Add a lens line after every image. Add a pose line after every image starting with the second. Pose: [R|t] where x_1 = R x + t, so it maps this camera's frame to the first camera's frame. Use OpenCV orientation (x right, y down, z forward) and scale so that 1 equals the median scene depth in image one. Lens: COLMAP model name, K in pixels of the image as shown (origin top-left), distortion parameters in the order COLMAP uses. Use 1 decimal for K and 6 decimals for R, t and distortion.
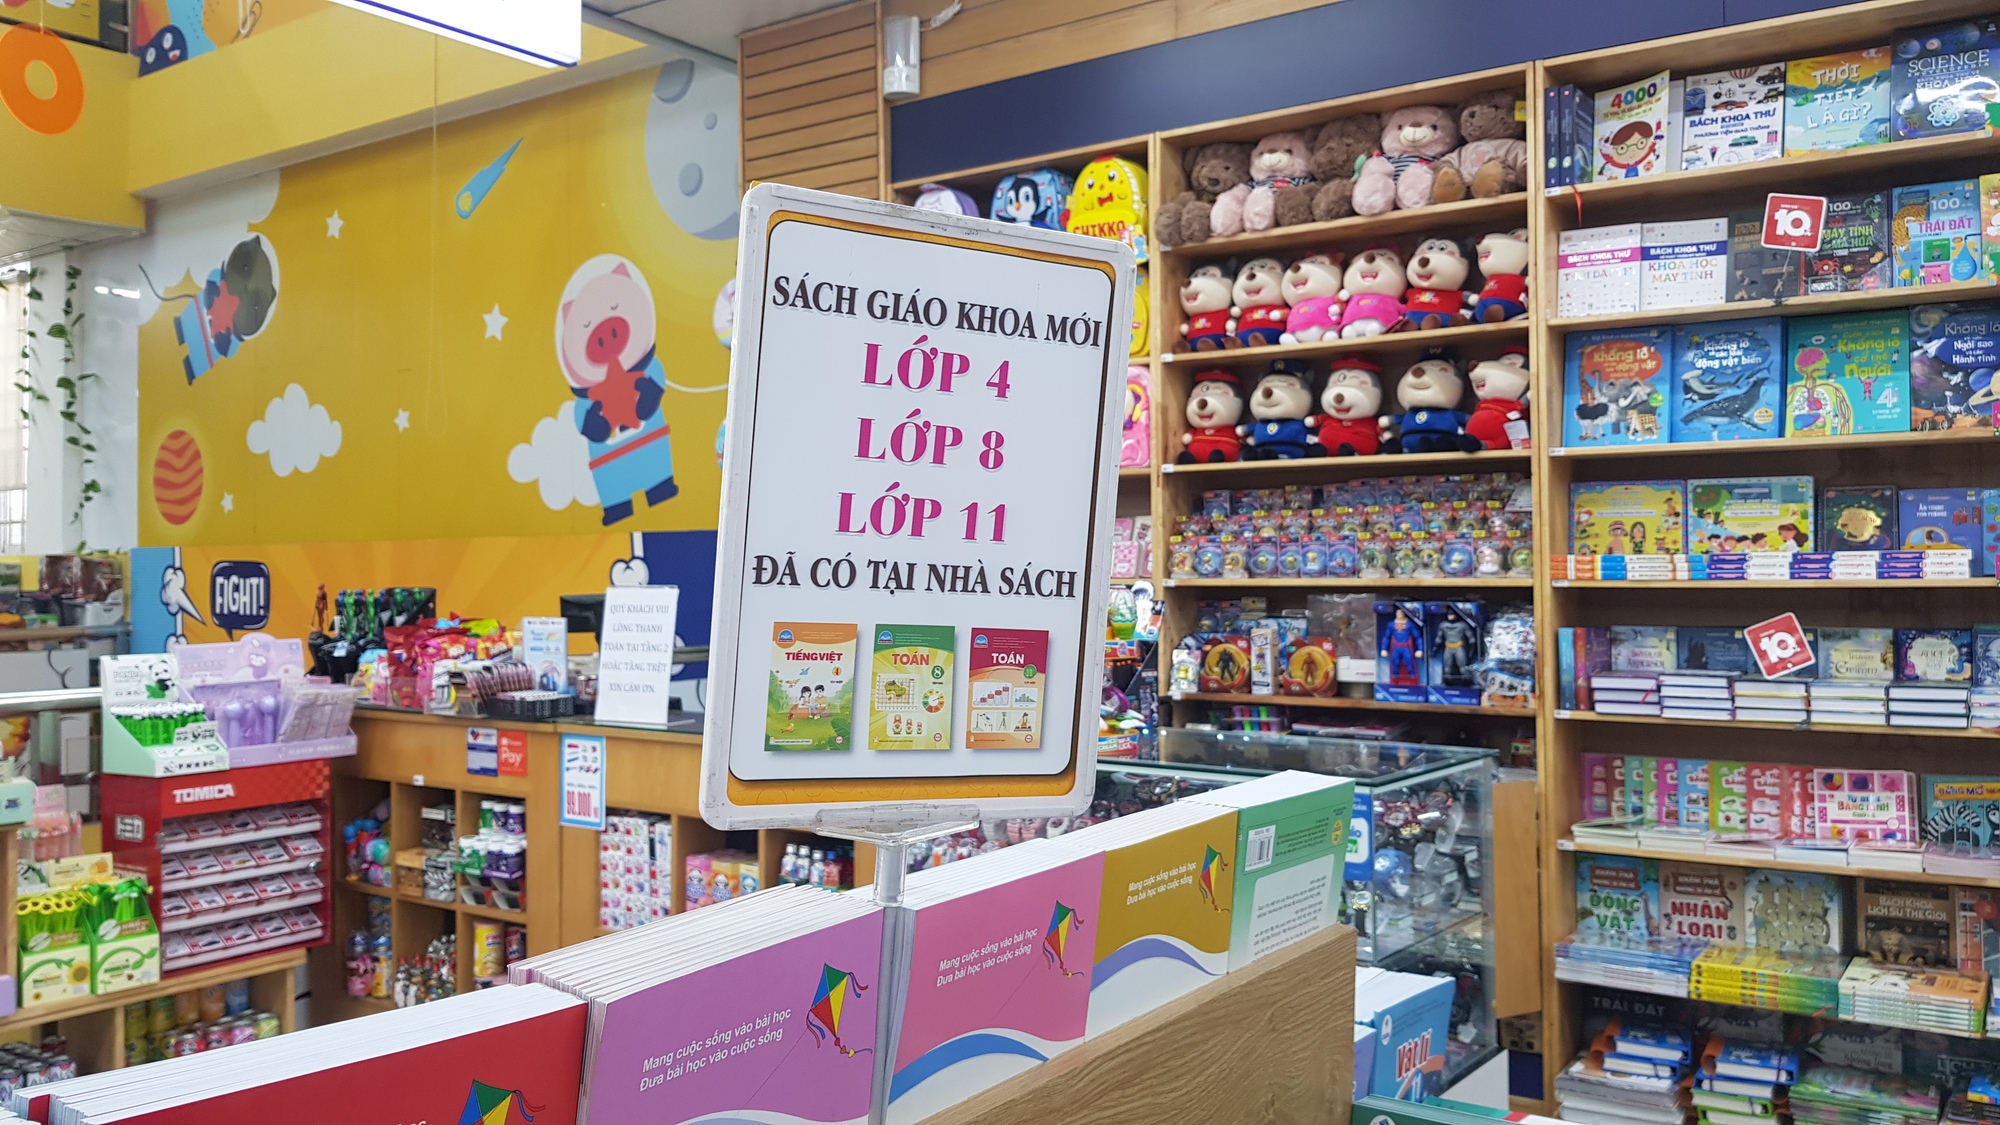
lens RADIAL K [[1605.7, 0, 999.0], [0, 1605.7, 557.8], [0, 0, 1]] dist [-0.011981, -0.008986]
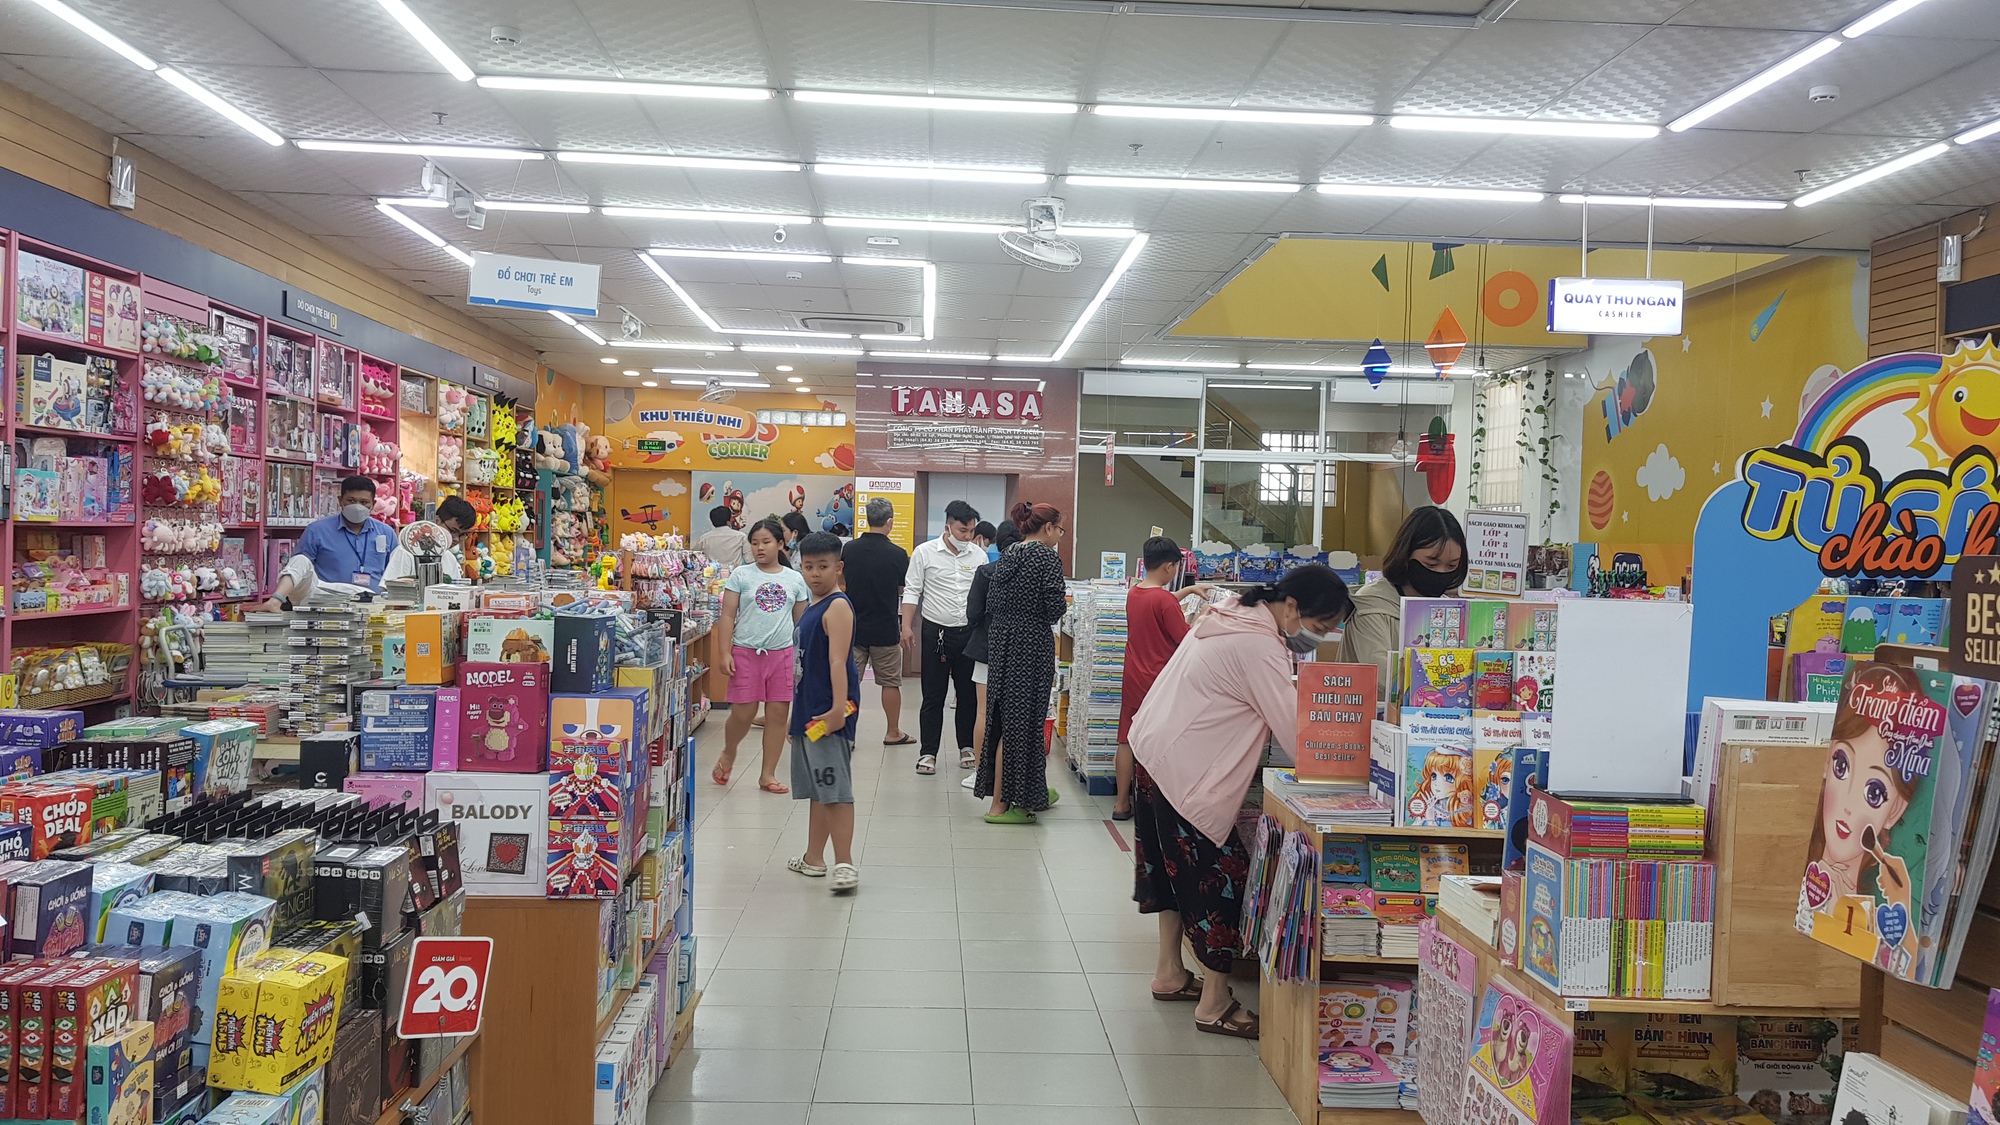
lens RADIAL K [[1605.7, 0, 999.7], [0, 1605.7, 560.9], [0, 0, 1]] dist [-0.011981, -0.008986]
pose [[0.613075, 0.032805, -0.789343, 0.463831], [-0.025041, 0.999442, 0.022087, -0.011080], [0.789627, 0.006225, 0.613555, -0.554041]]
